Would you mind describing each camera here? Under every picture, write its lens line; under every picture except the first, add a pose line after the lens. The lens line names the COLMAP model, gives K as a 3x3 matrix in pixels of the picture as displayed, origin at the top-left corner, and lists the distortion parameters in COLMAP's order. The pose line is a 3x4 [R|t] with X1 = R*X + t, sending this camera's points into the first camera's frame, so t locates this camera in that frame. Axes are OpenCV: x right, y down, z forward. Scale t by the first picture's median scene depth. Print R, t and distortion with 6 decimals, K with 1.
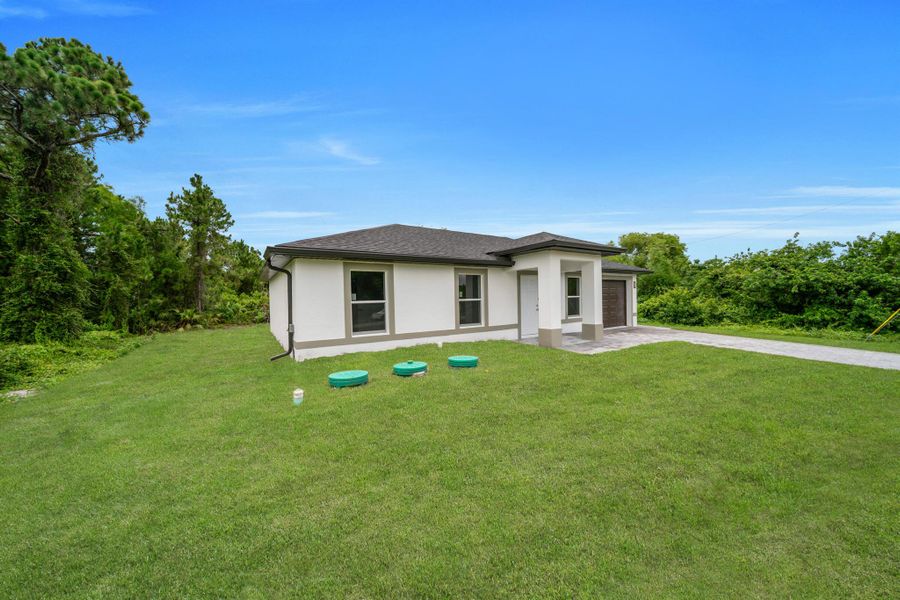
lens RADIAL K [[310.0, 0, 450.3], [0, 310.0, 295.2], [0, 0, 1]] dist [-0.001748, -0.000147]
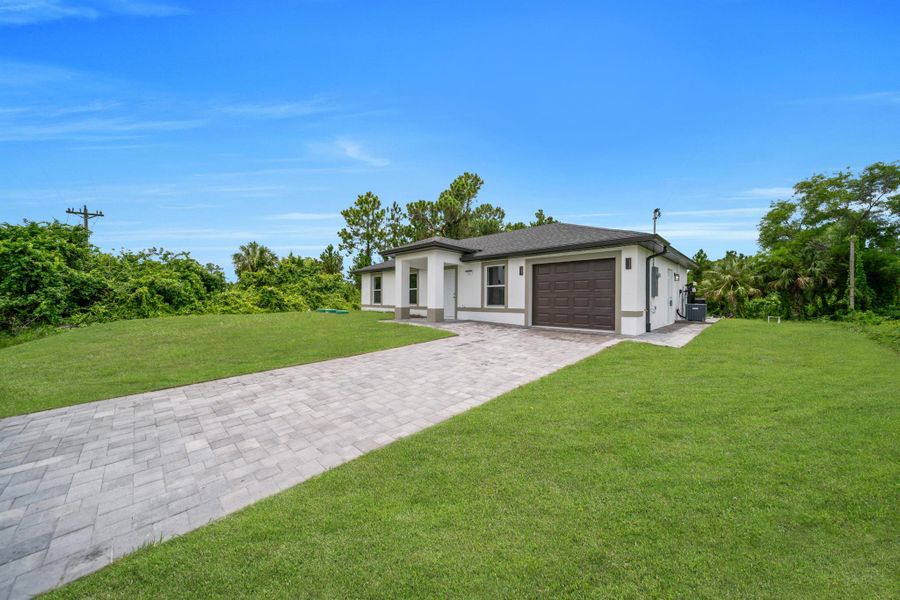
lens RADIAL K [[310.0, 0, 450.6], [0, 310.0, 298.4], [0, 0, 1]] dist [-0.001748, -0.000147]
pose [[0.204608, 0.016798, -0.978700, 1.124294], [-0.001549, 0.999857, 0.016838, 0.023678], [0.978843, -0.001930, 0.204604, 0.561726]]
